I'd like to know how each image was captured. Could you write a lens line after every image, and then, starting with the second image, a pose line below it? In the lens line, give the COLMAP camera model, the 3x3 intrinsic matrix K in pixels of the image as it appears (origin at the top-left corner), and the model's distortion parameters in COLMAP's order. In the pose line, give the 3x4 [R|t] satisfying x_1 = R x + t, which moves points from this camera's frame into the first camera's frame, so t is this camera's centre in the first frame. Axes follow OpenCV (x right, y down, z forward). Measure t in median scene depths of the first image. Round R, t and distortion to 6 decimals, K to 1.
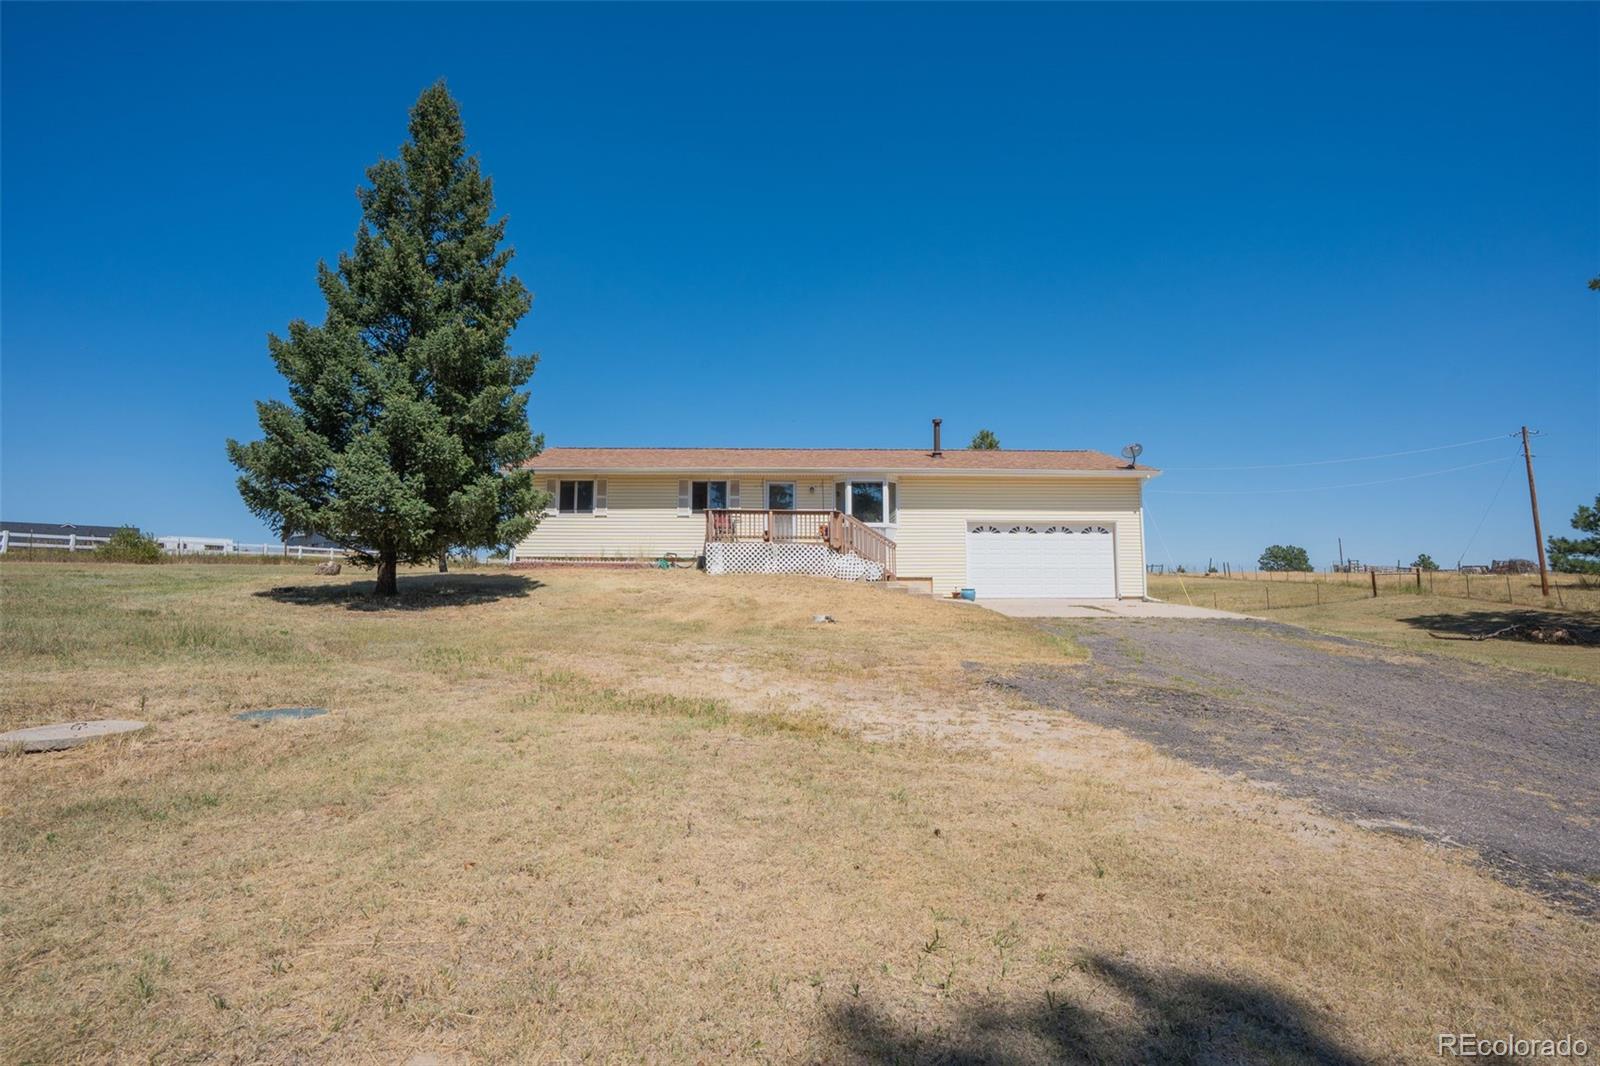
lens RADIAL K [[756.8, 0, 803.8], [0, 756.8, 530.6], [0, 0, 1]] dist [-0.039014, 0.000180]
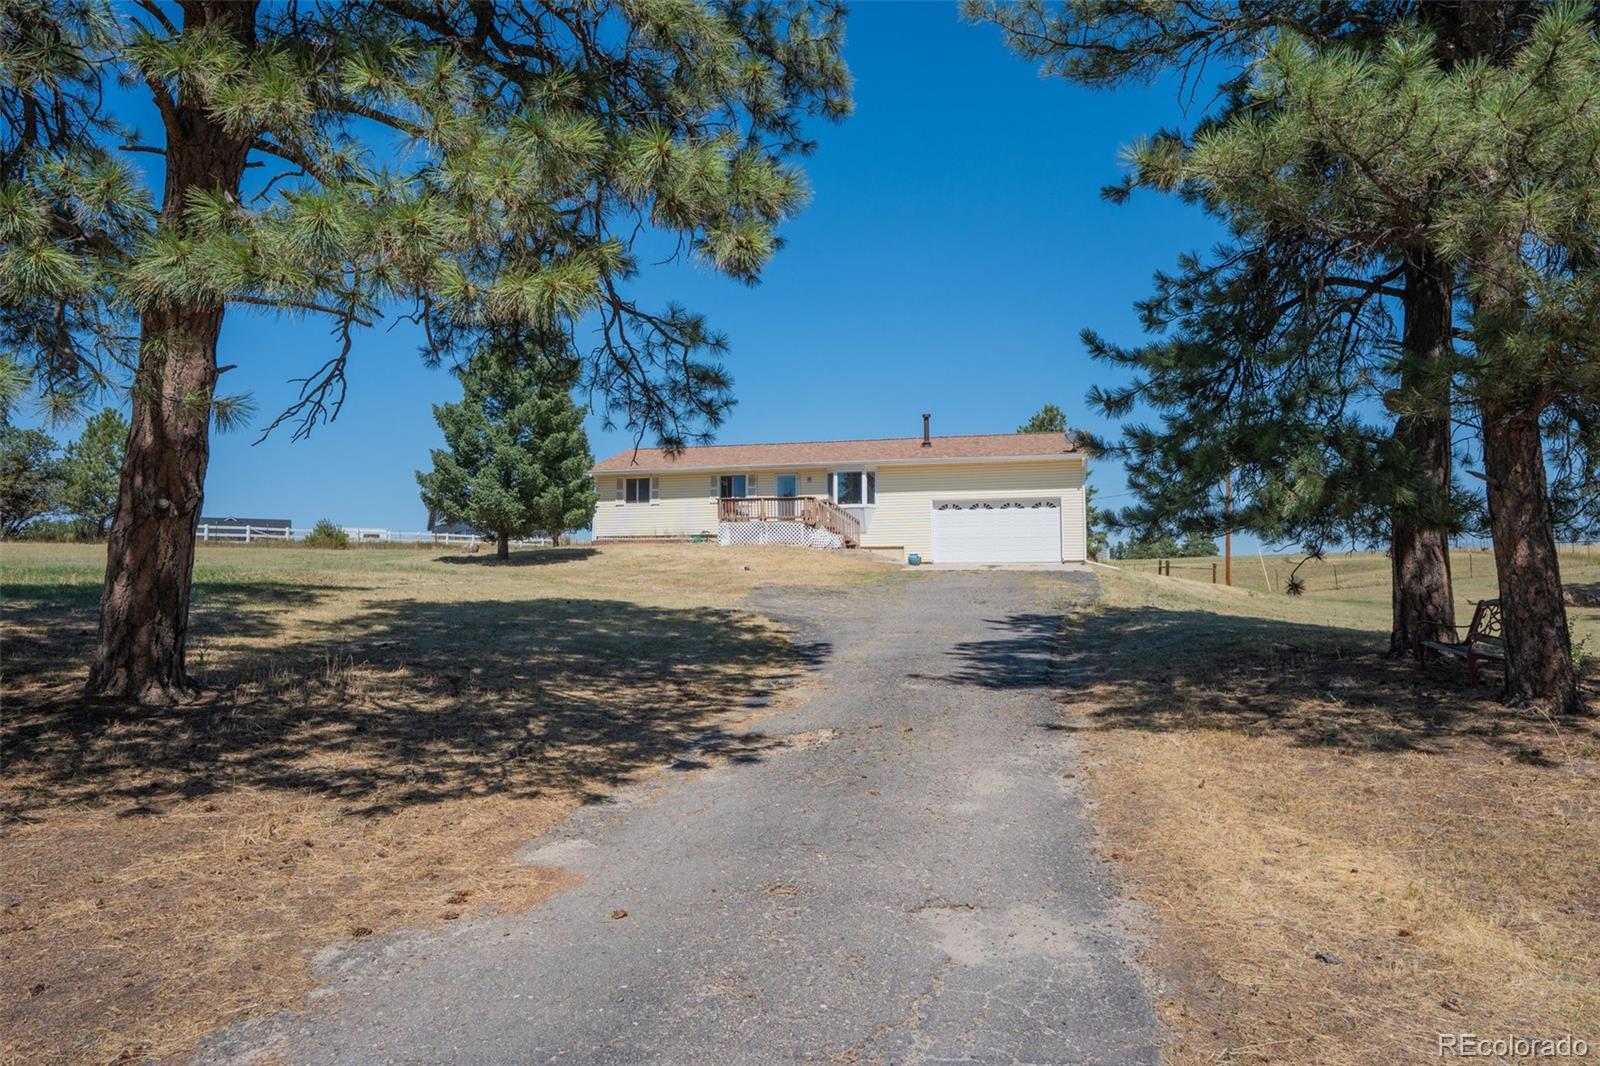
lens RADIAL K [[1014.0, 0, 800.0], [0, 1014.0, 533.0], [0, 0, 1]] dist [0.003045, 0.000006]
pose [[0.967872, -0.019971, -0.250648, 0.446540], [0.026957, 0.999337, 0.024469, -0.006349], [0.249993, -0.030439, 0.967769, -0.701059]]
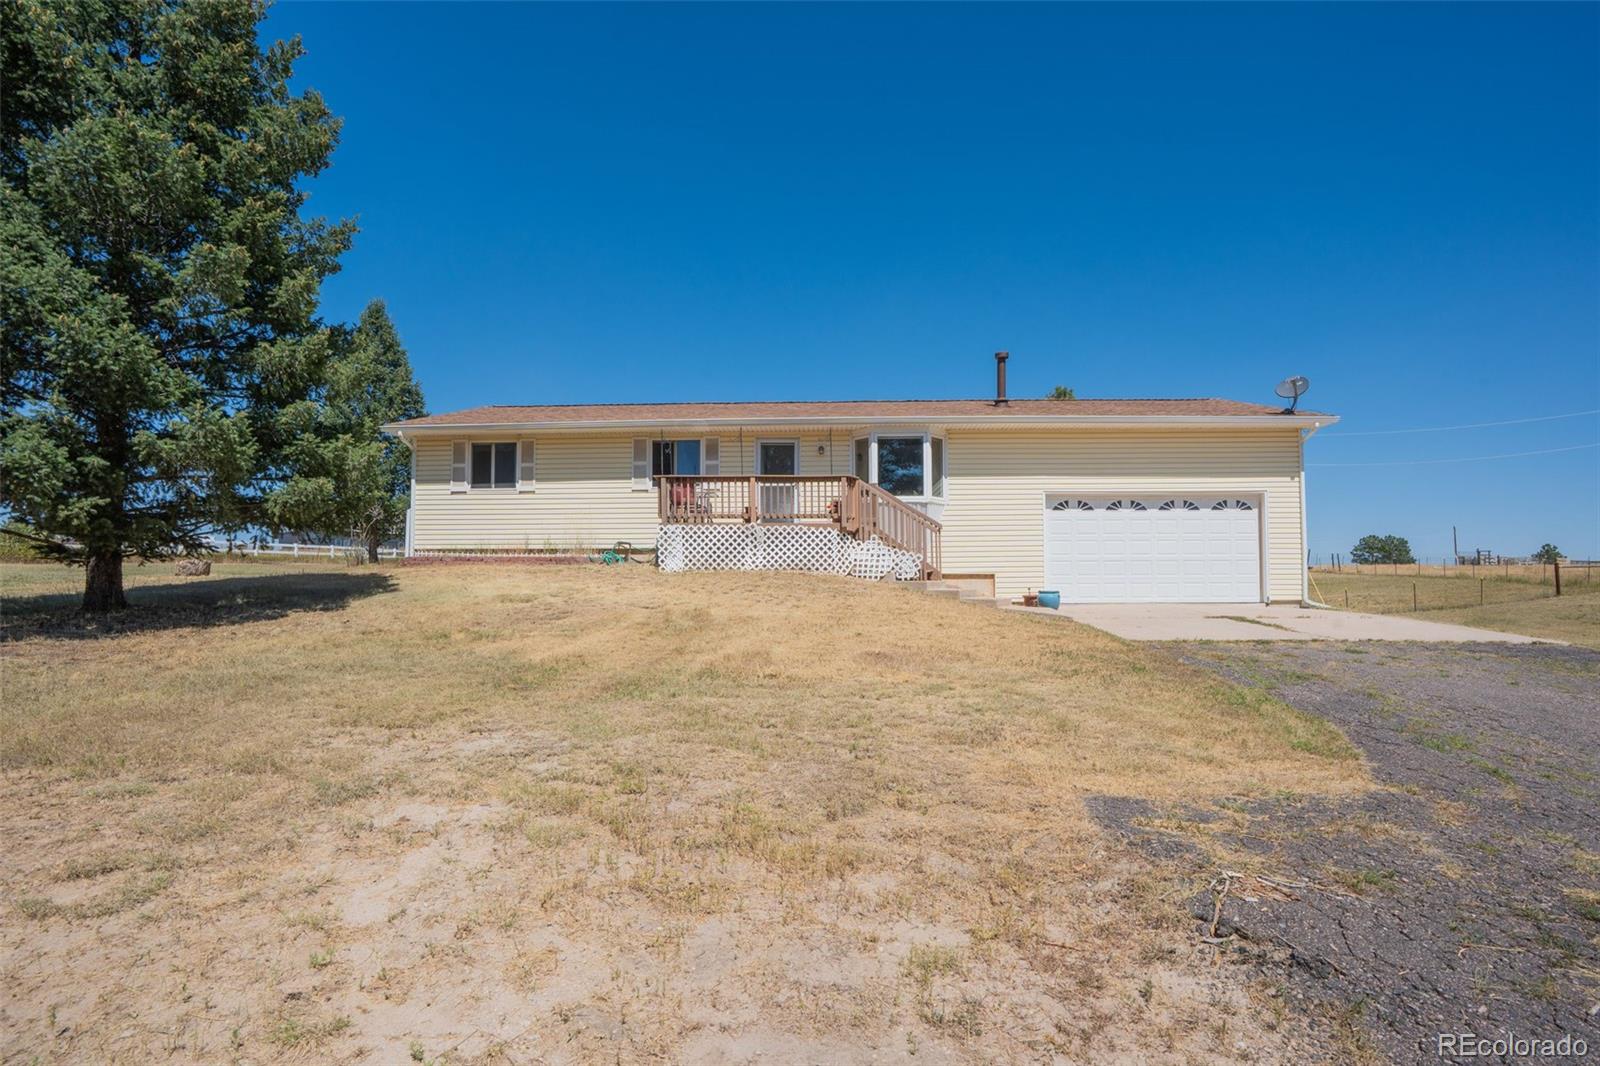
lens RADIAL K [[780.5, 0, 813.5], [0, 780.5, 575.9], [0, 0, 1]] dist [-0.030474, 0.000616]
pose [[0.998587, -0.005691, -0.052828, 0.043144], [0.009155, 0.997807, 0.065556, 0.015633], [0.052339, -0.065947, 0.996449, 0.287925]]
